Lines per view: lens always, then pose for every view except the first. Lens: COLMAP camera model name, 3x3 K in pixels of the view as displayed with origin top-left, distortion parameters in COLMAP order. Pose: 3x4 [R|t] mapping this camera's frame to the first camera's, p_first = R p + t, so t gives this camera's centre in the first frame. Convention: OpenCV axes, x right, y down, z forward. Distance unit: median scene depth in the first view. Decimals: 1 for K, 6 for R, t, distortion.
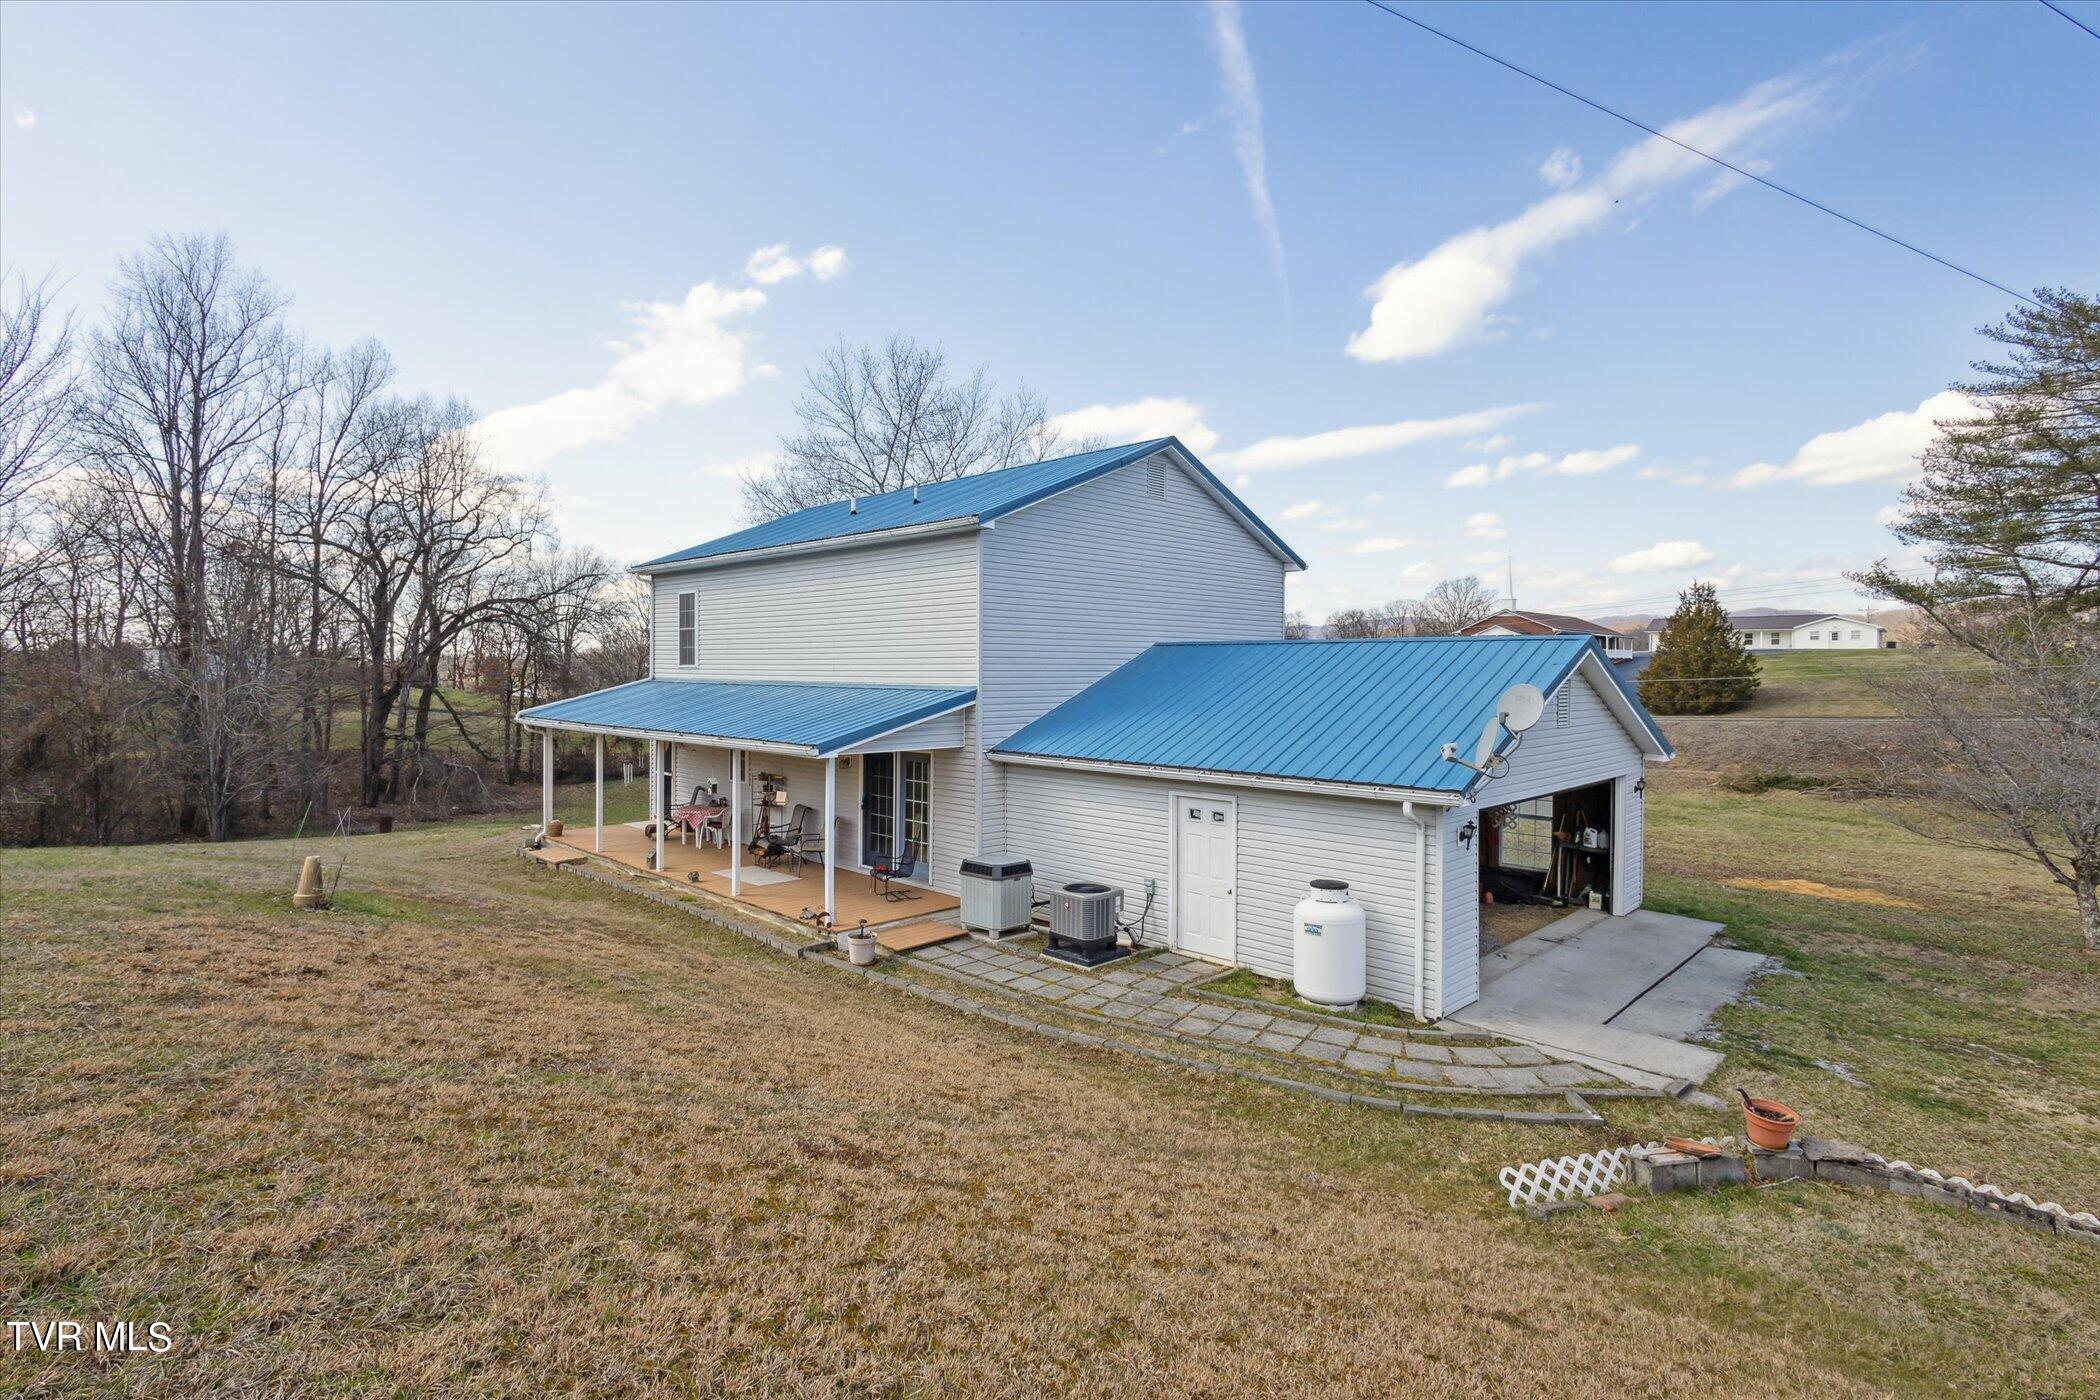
lens RADIAL K [[965.0, 0, 1054.8], [0, 965.0, 693.5], [0, 0, 1]] dist [0.018241, -0.001303]
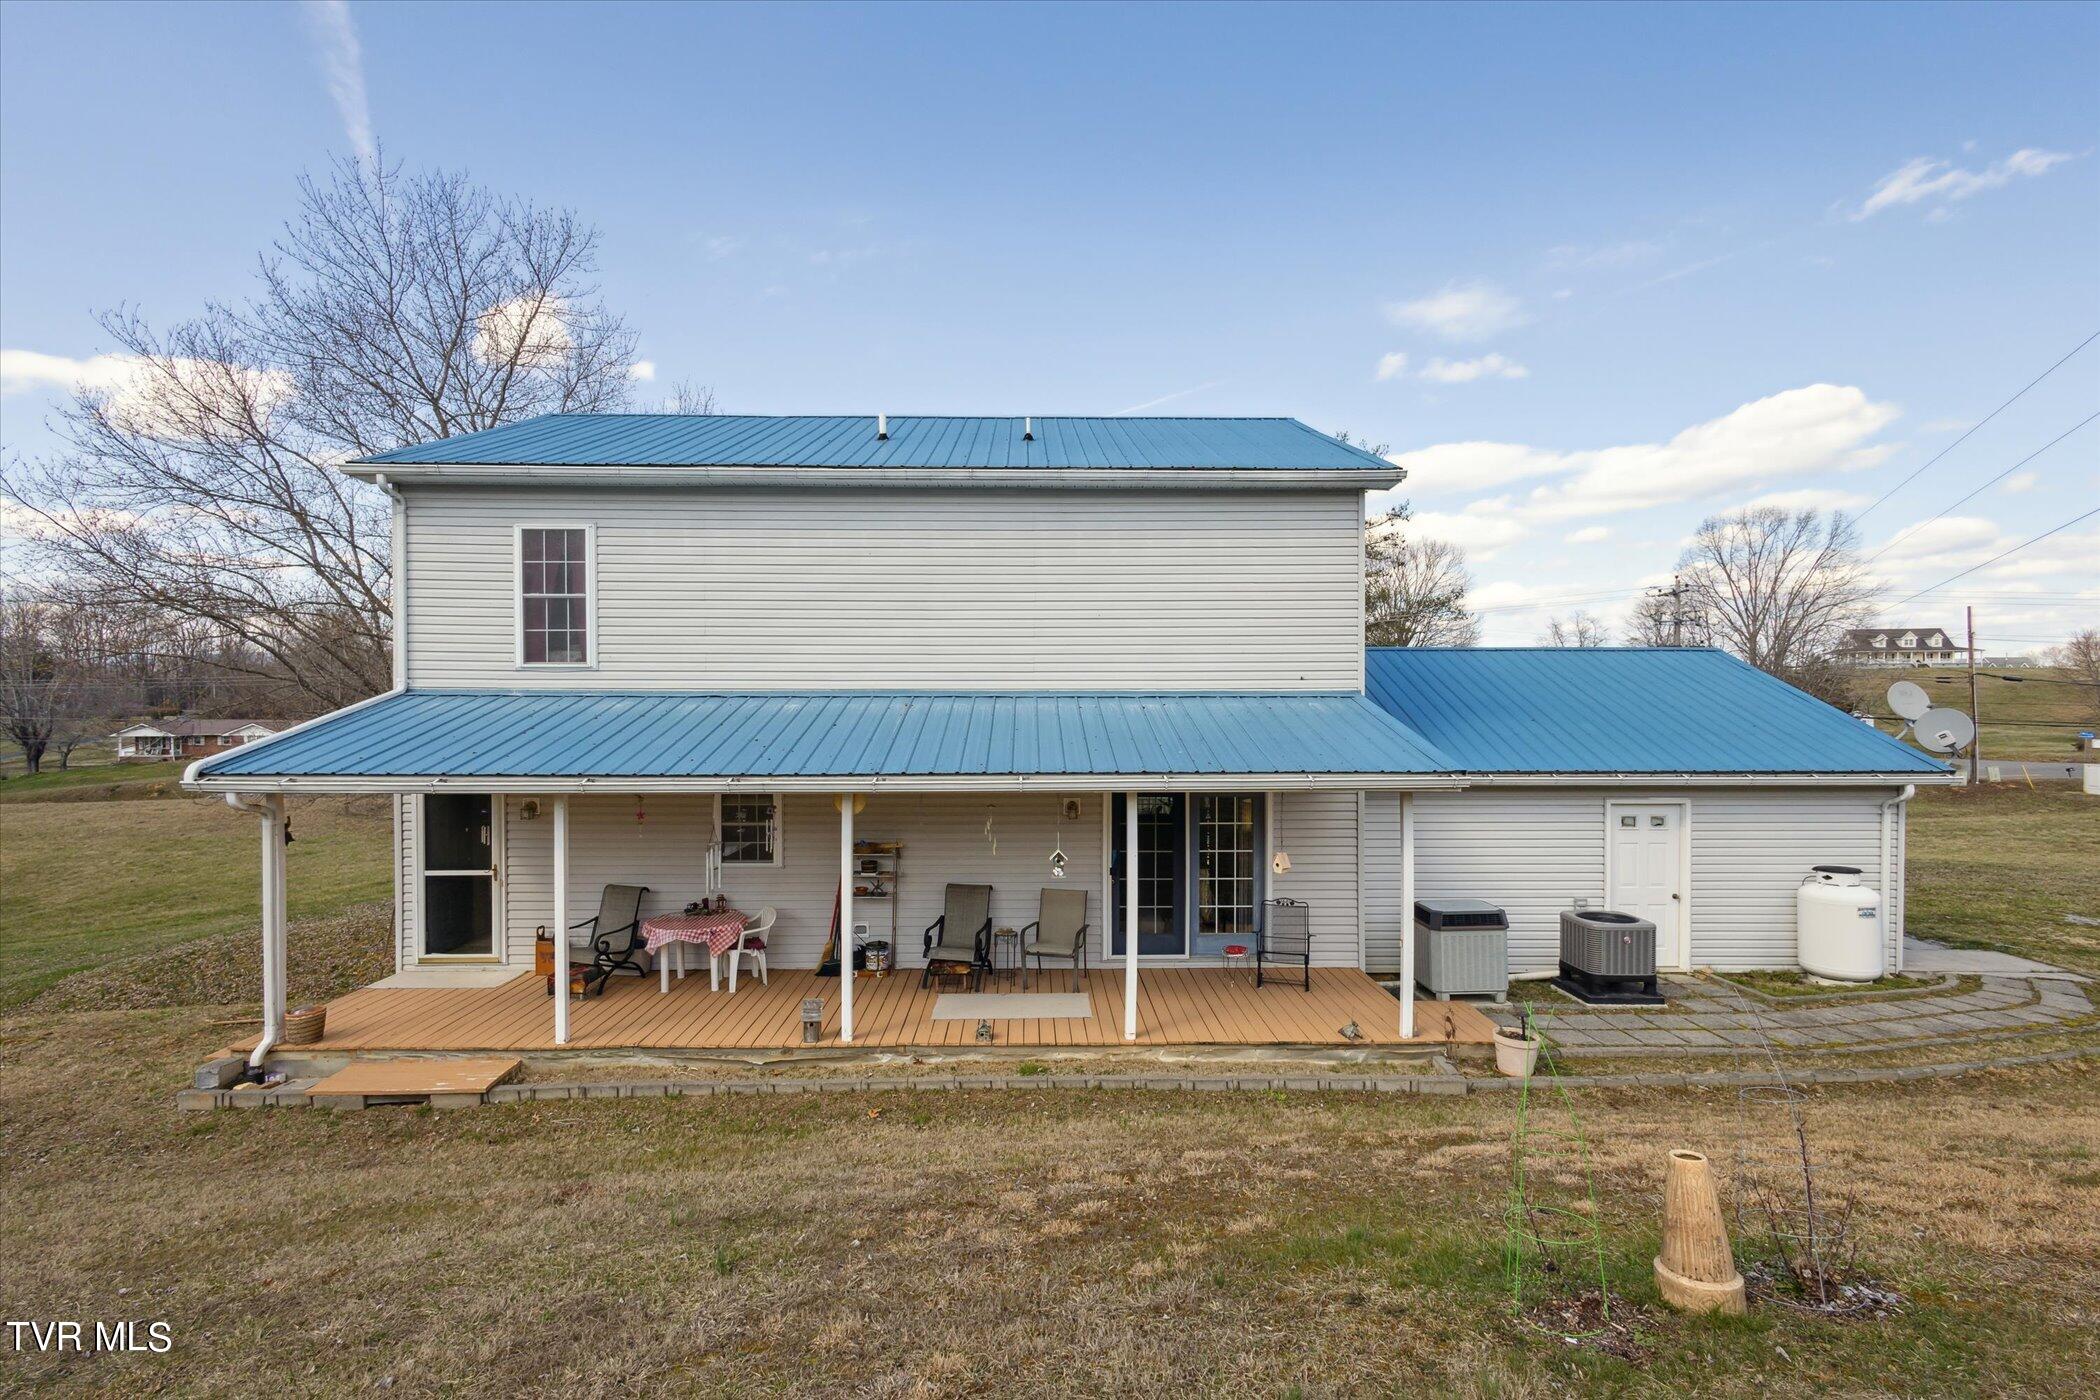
lens RADIAL K [[965.0, 0, 1054.8], [0, 965.0, 693.5], [0, 0, 1]] dist [0.018241, -0.001303]
pose [[0.715307, -0.003284, 0.698803, -0.931180], [0.018556, 0.999726, -0.014296, 0.001521], [-0.698564, 0.023193, 0.715172, 0.706751]]
